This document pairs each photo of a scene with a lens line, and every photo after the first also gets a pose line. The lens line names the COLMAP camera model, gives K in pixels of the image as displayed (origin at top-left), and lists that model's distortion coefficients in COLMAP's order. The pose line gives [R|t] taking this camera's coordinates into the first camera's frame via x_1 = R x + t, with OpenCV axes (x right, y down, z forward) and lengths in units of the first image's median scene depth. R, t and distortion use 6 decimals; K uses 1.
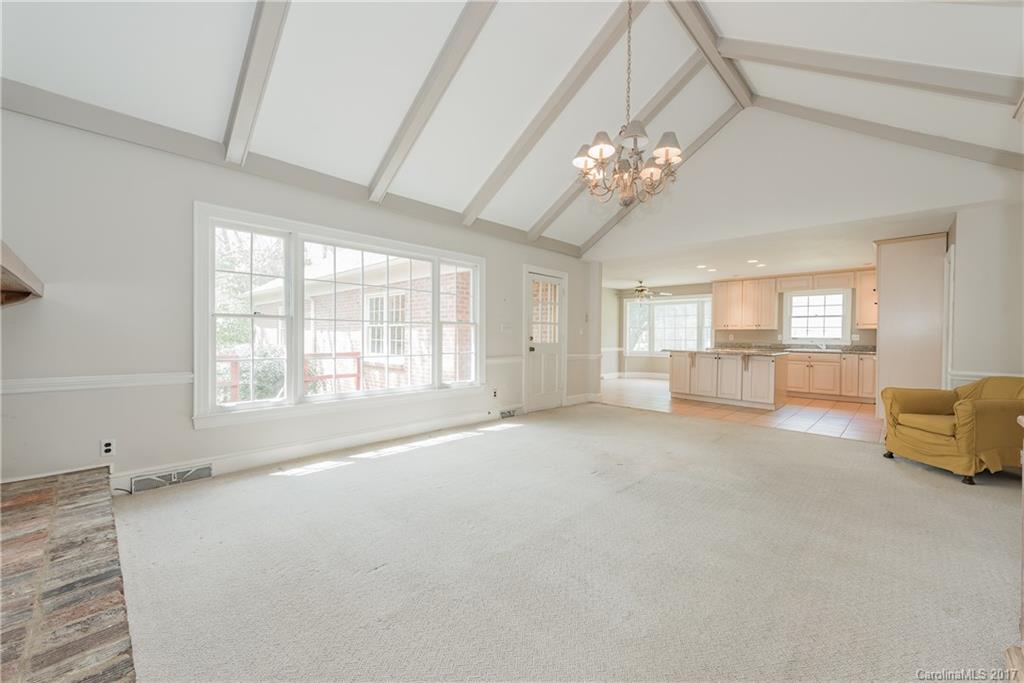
lens RADIAL K [[404.5, 0, 512.0], [0, 404.5, 341.5], [0, 0, 1]] dist [-0.000273, -0.000010]
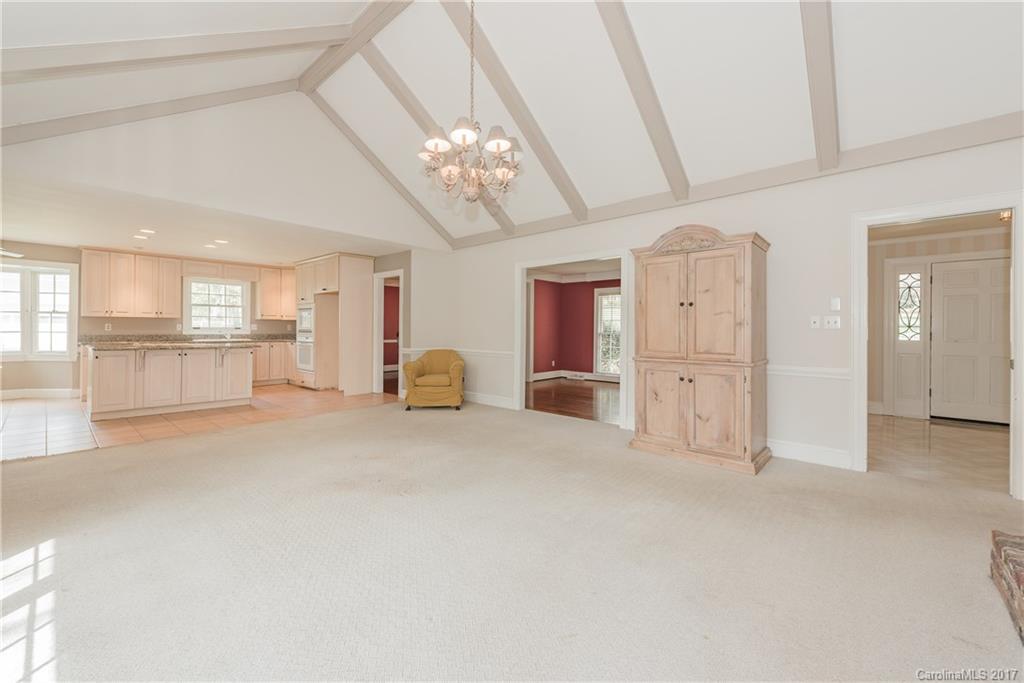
lens RADIAL K [[408.5, 0, 507.5], [0, 408.5, 328.2], [0, 0, 1]] dist [-0.002421, -0.000389]
pose [[-0.043798, -0.007002, 0.999016, -0.269565], [0.010779, 0.999914, 0.007481, -0.007170], [-0.998982, 0.011096, -0.043719, 0.351996]]
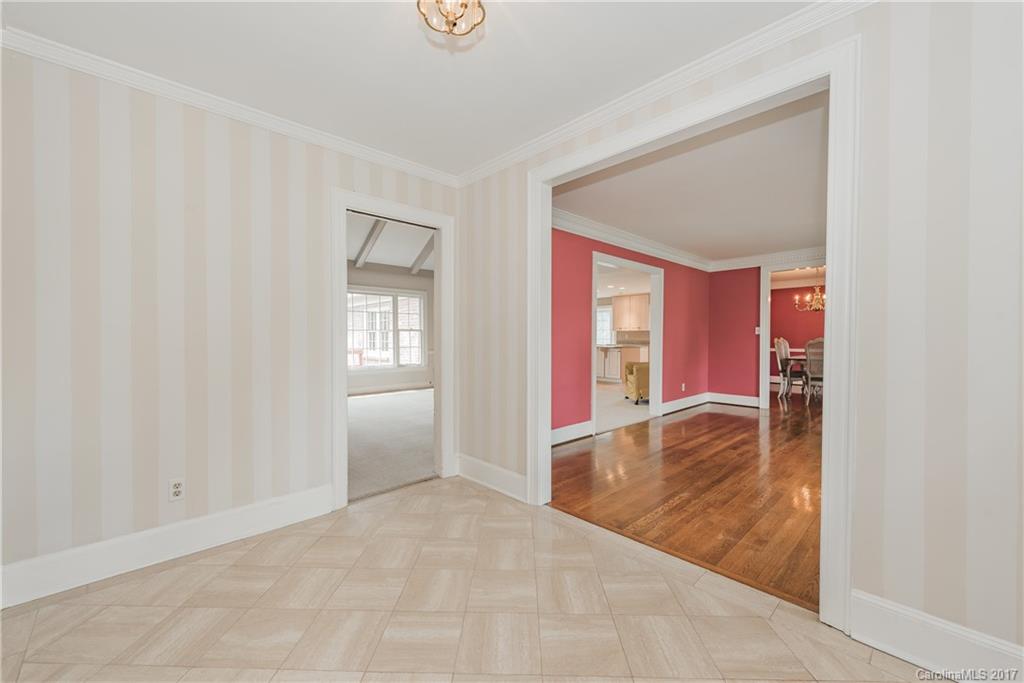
lens RADIAL K [[401.9, 0, 510.8], [0, 401.9, 337.9], [0, 0, 1]] dist [0.022421, -0.000021]
pose [[0.999291, -0.011352, -0.035906, 0.227570], [0.010823, 0.999831, -0.014888, 0.012239], [0.036069, 0.014489, 0.999244, -0.447233]]
